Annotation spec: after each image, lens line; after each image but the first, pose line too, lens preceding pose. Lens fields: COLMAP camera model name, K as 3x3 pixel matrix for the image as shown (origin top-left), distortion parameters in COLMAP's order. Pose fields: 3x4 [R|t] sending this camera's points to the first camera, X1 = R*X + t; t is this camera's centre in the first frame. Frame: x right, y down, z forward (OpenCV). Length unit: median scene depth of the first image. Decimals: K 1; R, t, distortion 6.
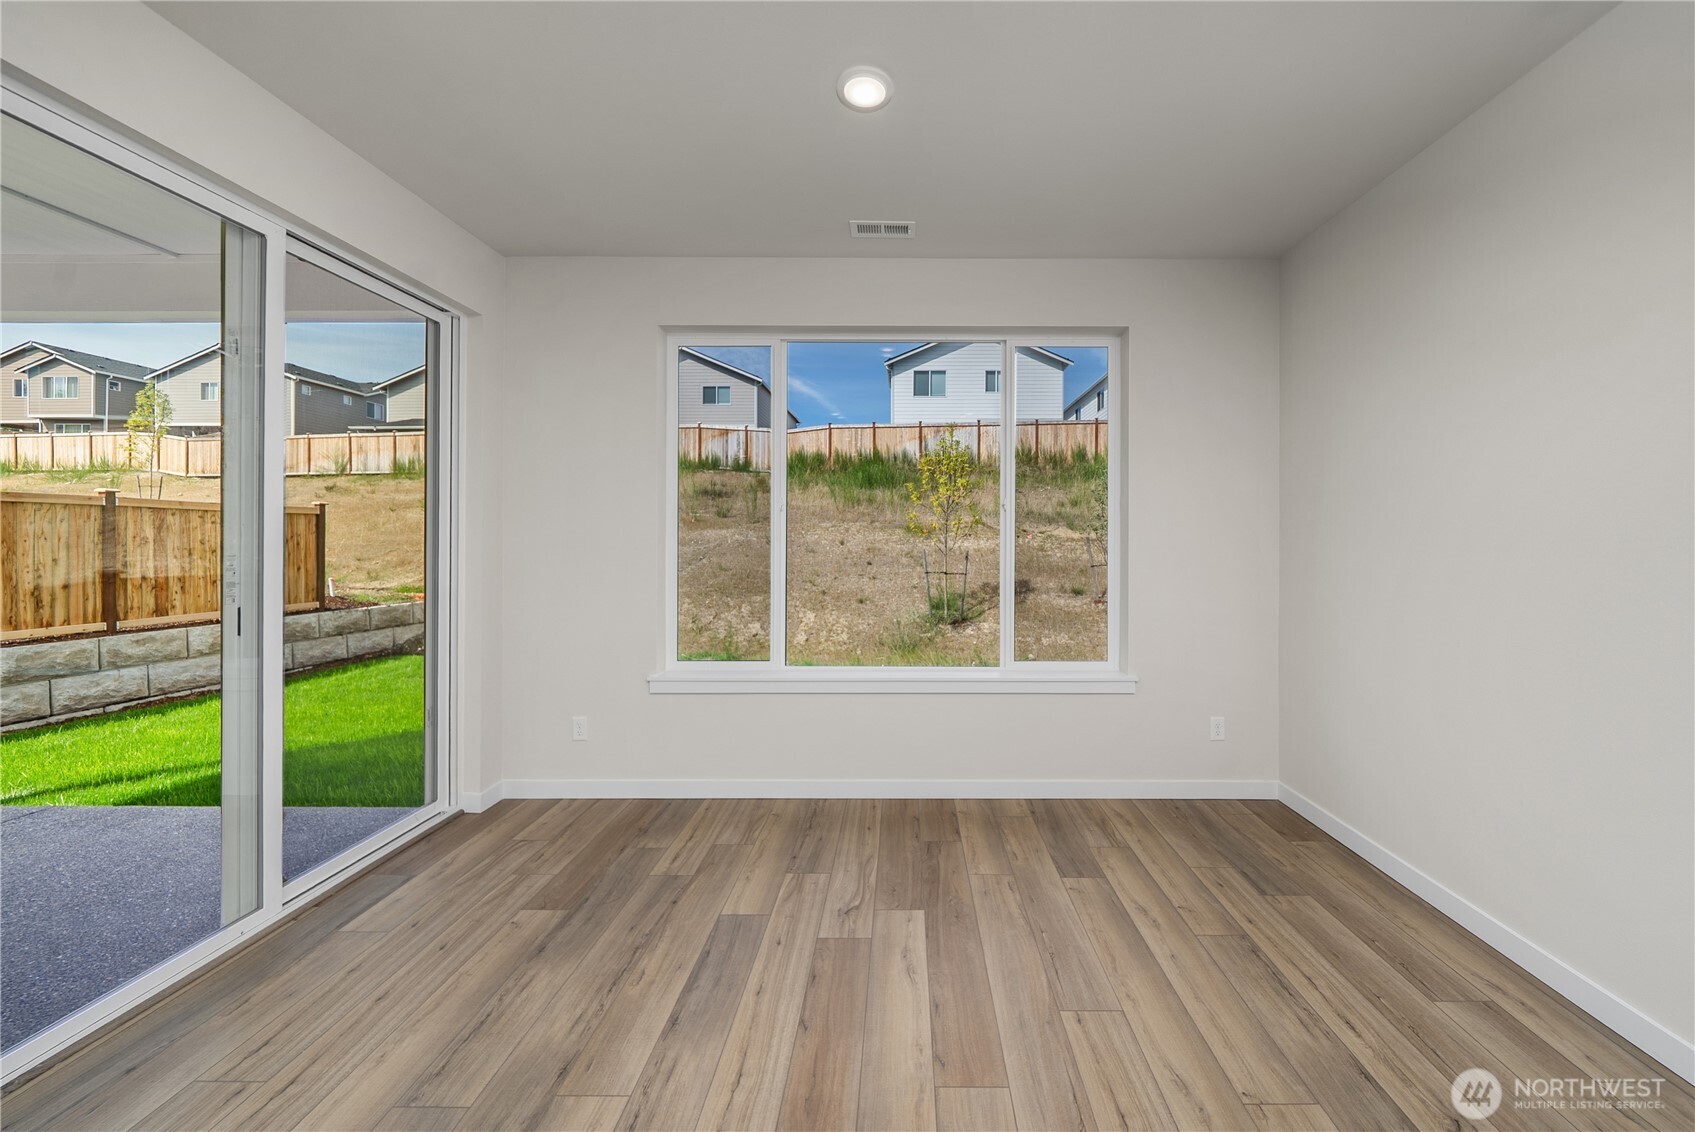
lens RADIAL K [[618.5, 0, 904.4], [0, 618.5, 539.2], [0, 0, 1]] dist [-0.003345, -0.000134]
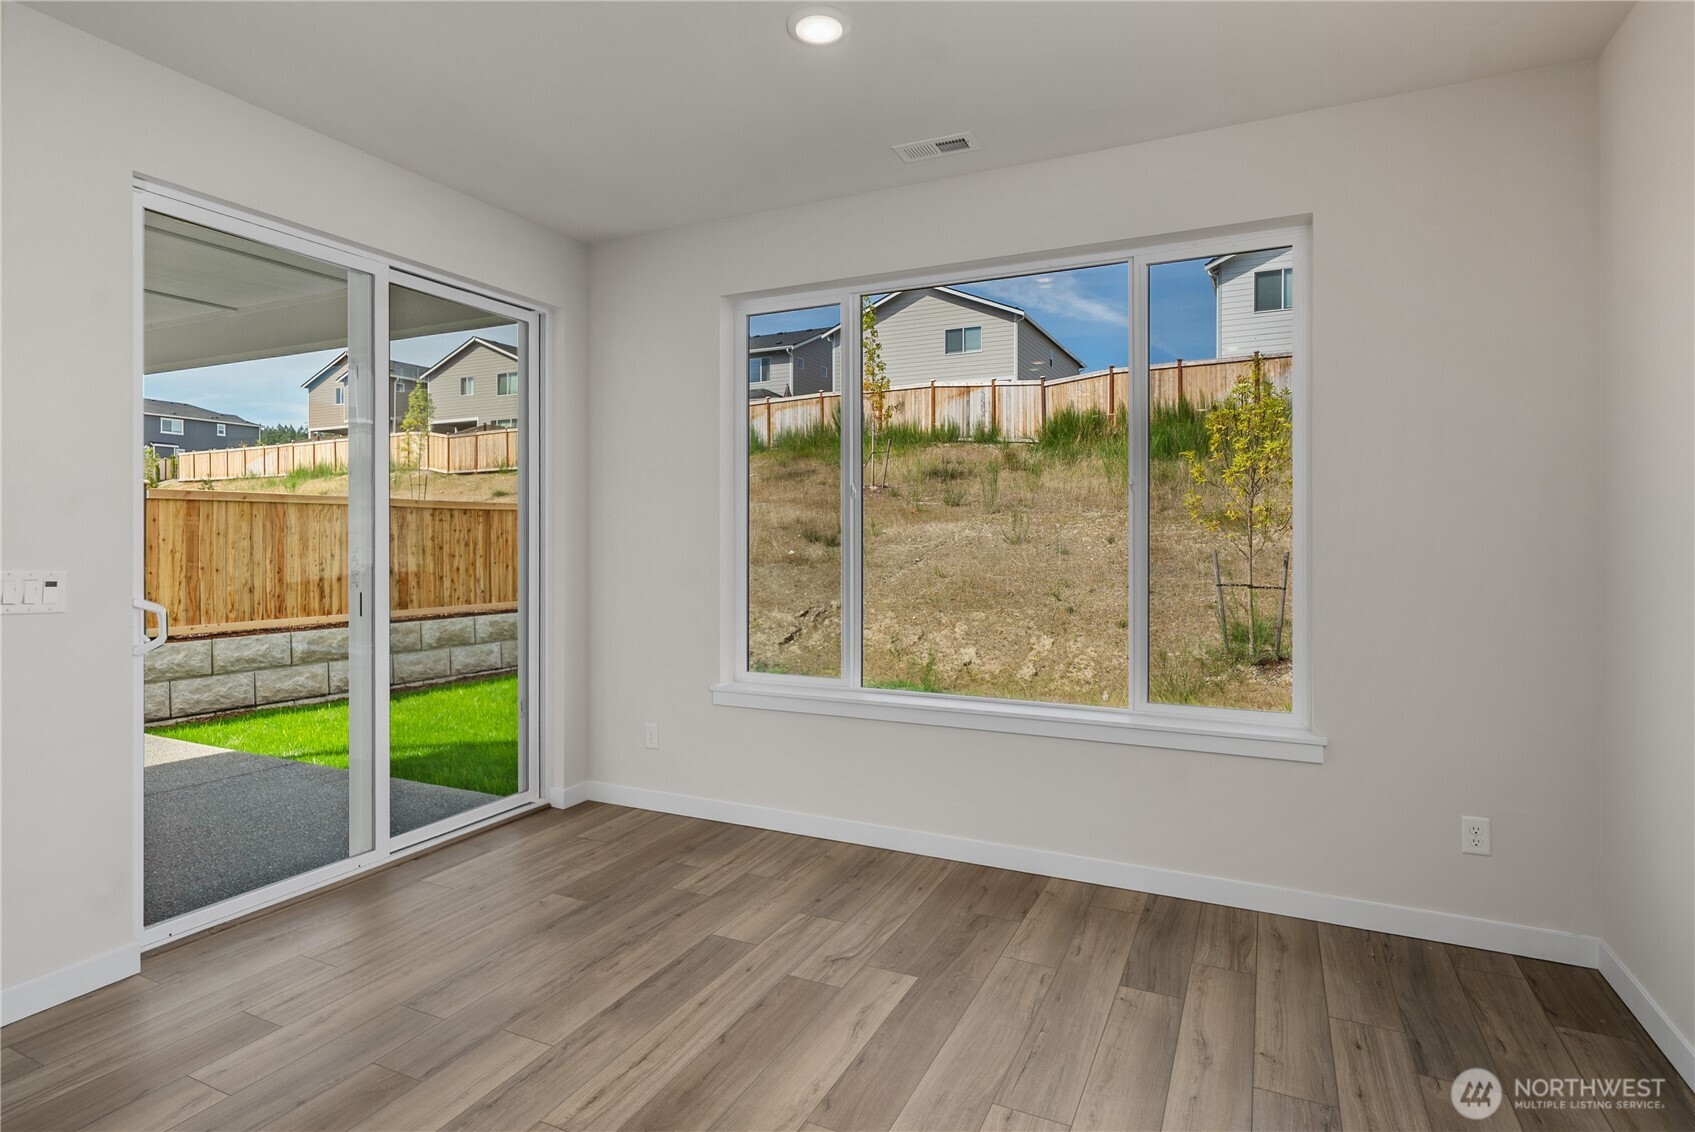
lens RADIAL K [[881.6, 0, 846.5], [0, 881.6, 538.9], [0, 0, 1]] dist [0.001406, 0.000512]
pose [[0.901311, -0.000250, -0.433173, 0.334787], [0.001878, 0.999993, 0.003331, 0.002330], [0.433169, -0.003816, 0.901305, -0.083739]]
